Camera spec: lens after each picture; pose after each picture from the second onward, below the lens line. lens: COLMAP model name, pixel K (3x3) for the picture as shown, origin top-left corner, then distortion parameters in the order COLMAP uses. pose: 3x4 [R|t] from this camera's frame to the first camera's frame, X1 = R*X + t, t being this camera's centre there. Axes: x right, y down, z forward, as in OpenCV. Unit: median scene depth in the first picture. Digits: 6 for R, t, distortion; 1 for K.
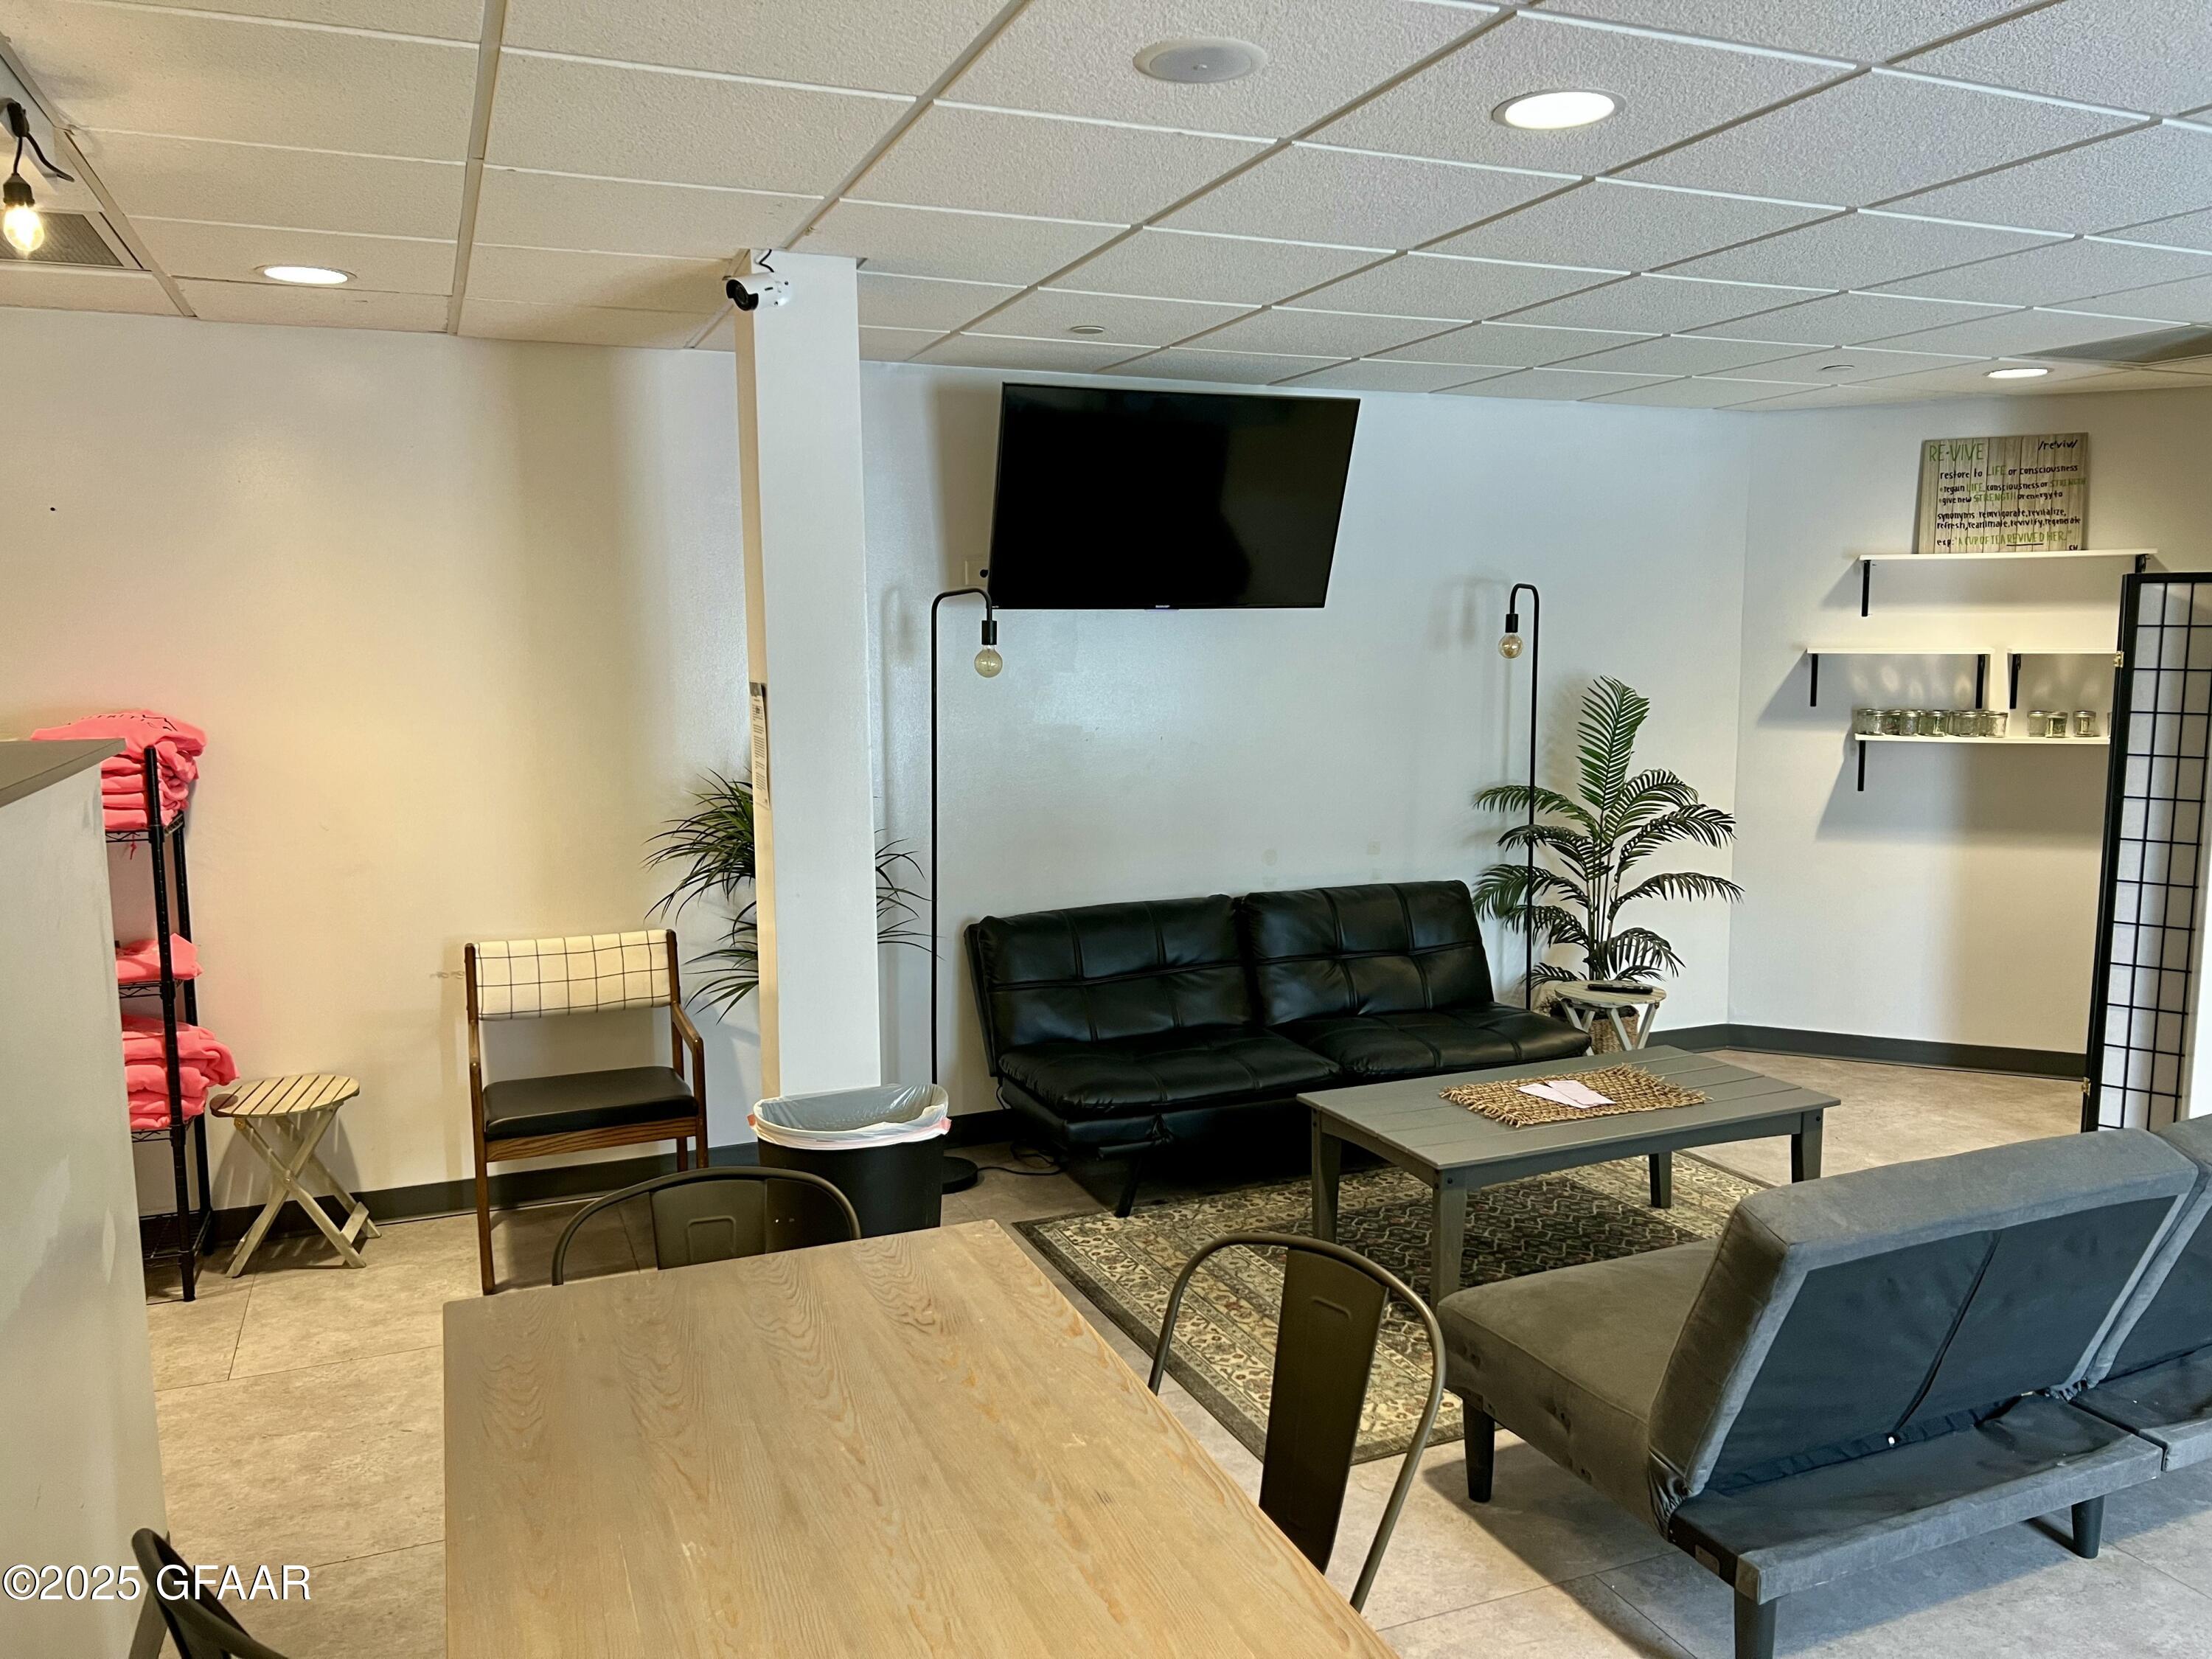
lens RADIAL K [[1659.0, 0, 1120.2], [0, 1659.0, 830.3], [0, 0, 1]] dist [0.023231, -0.020814]
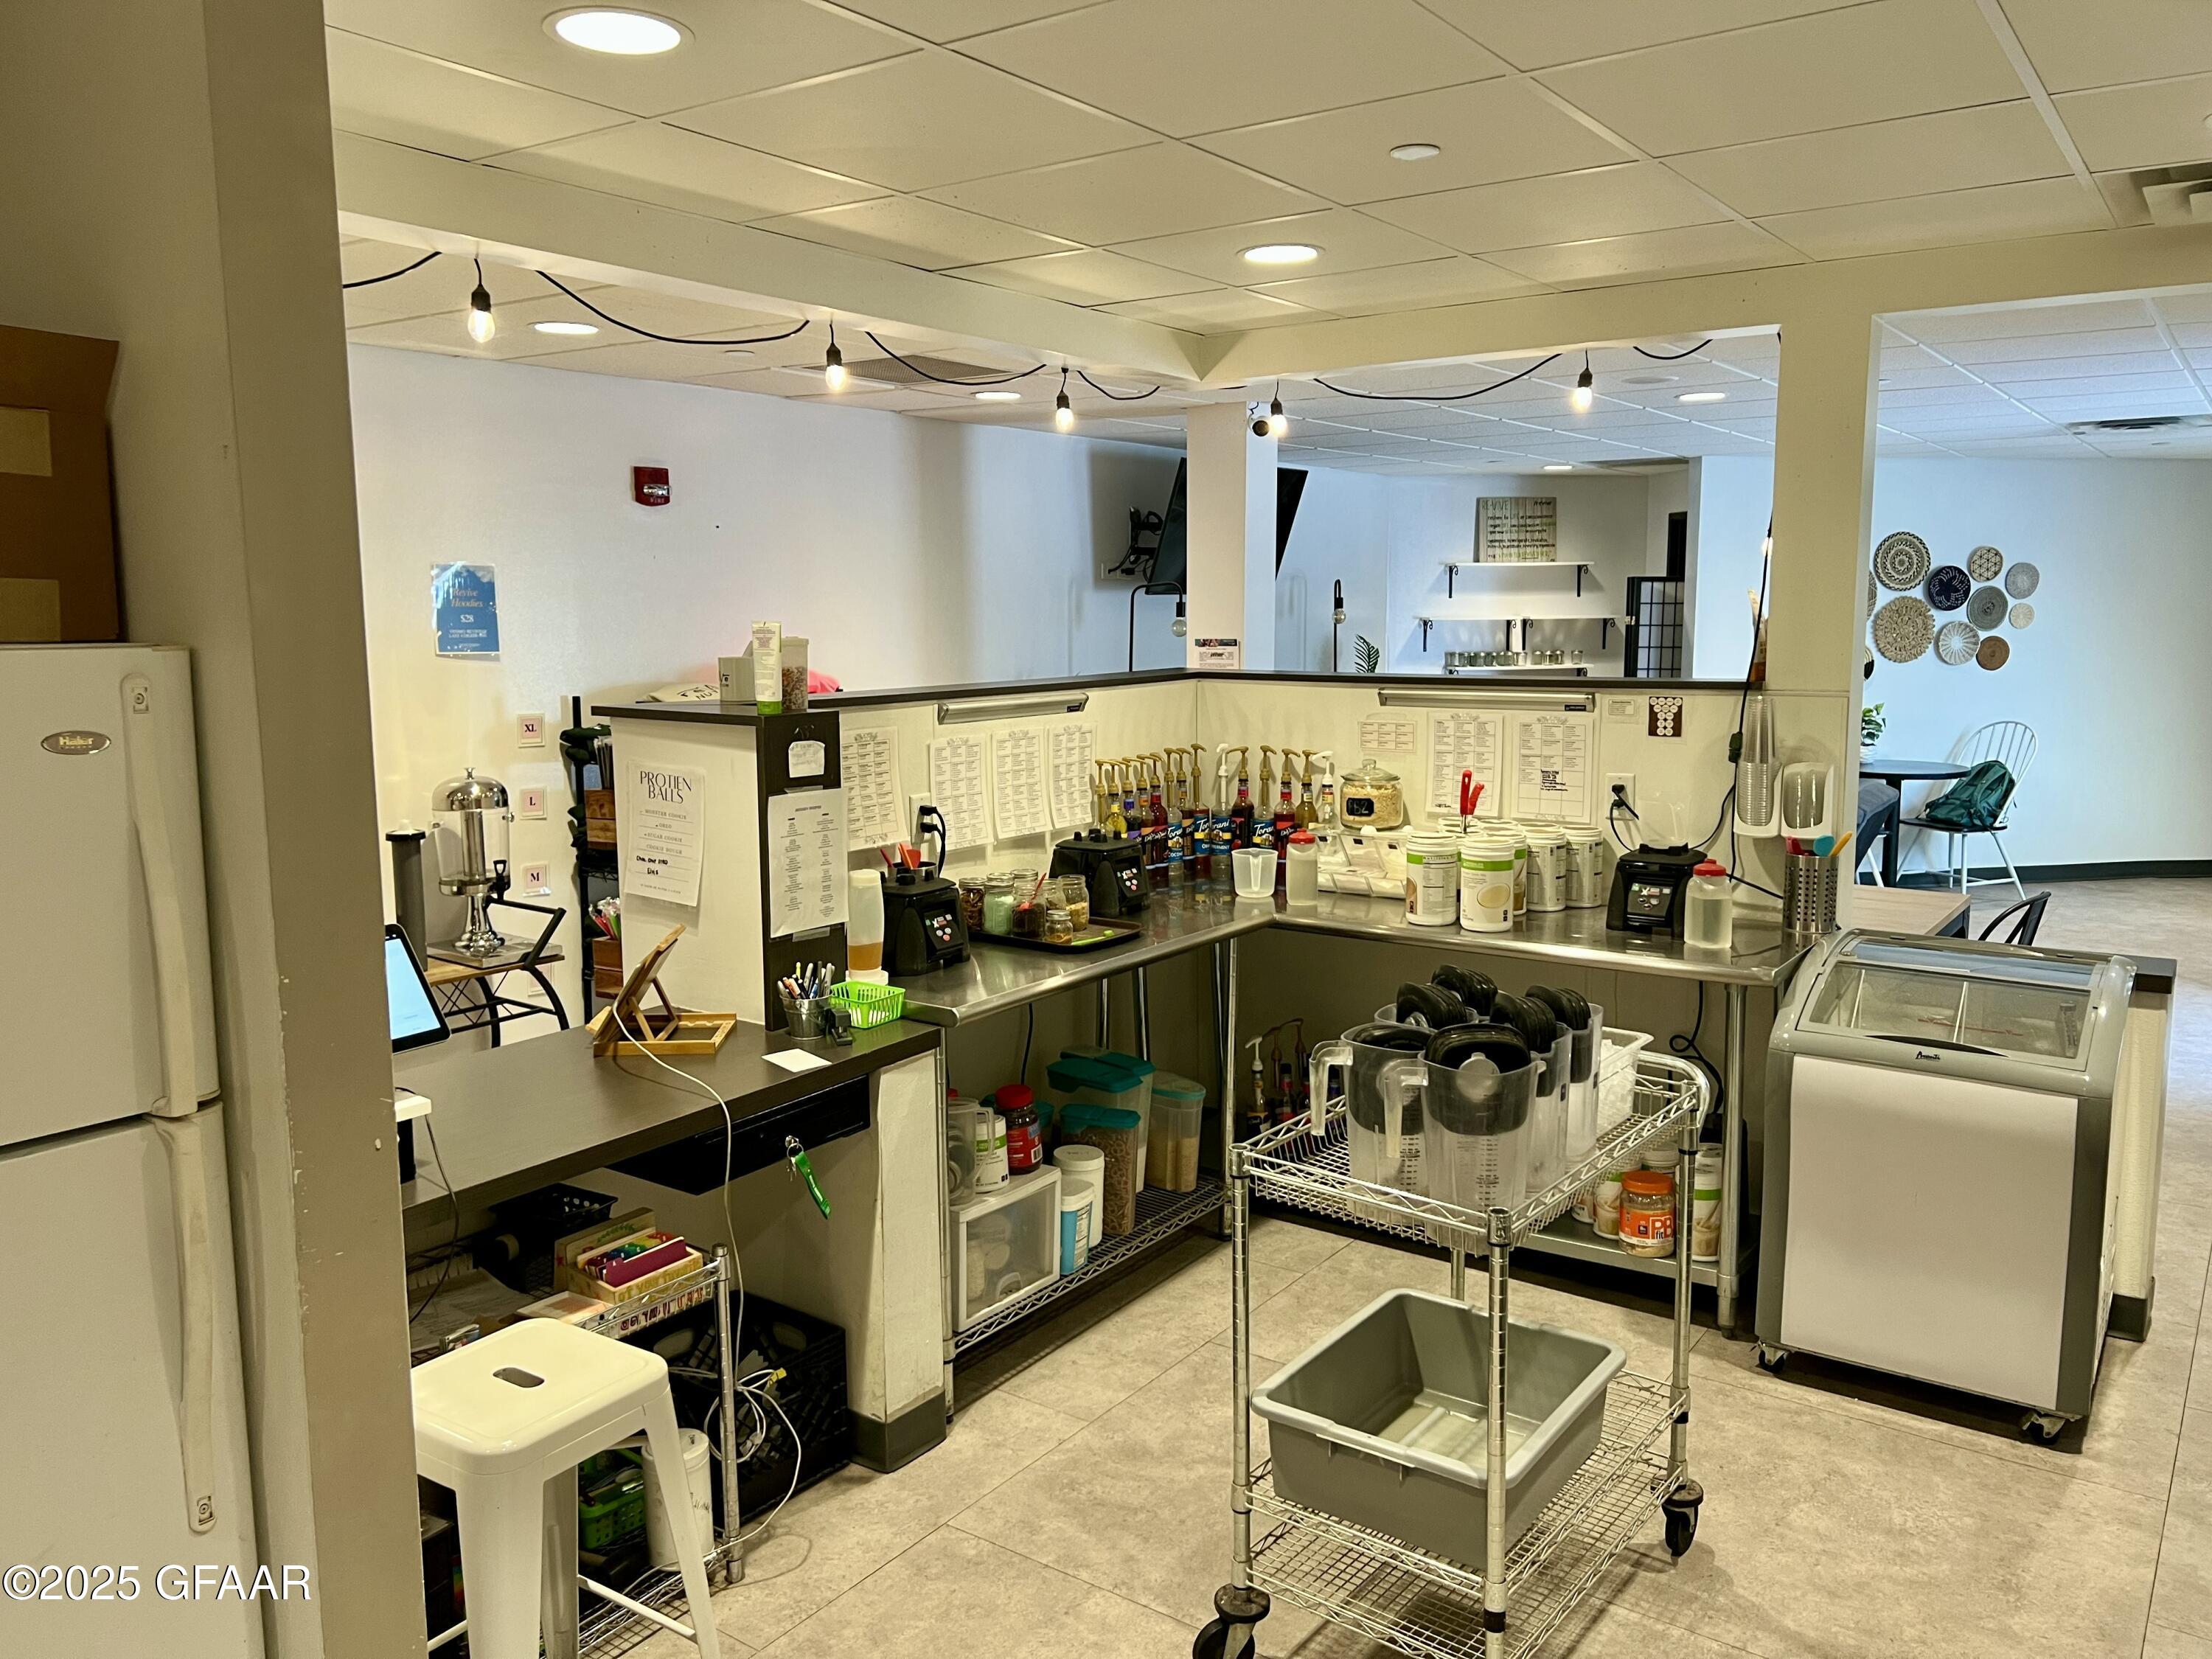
lens RADIAL K [[1659.0, 0, 1106.0], [0, 1659.0, 830.6], [0, 0, 1]] dist [0.023231, -0.020814]
pose [[0.857421, -0.070128, 0.509815, -0.779857], [0.063518, 0.997518, 0.030388, 0.038056], [-0.510680, 0.006327, 0.859747, -0.304583]]
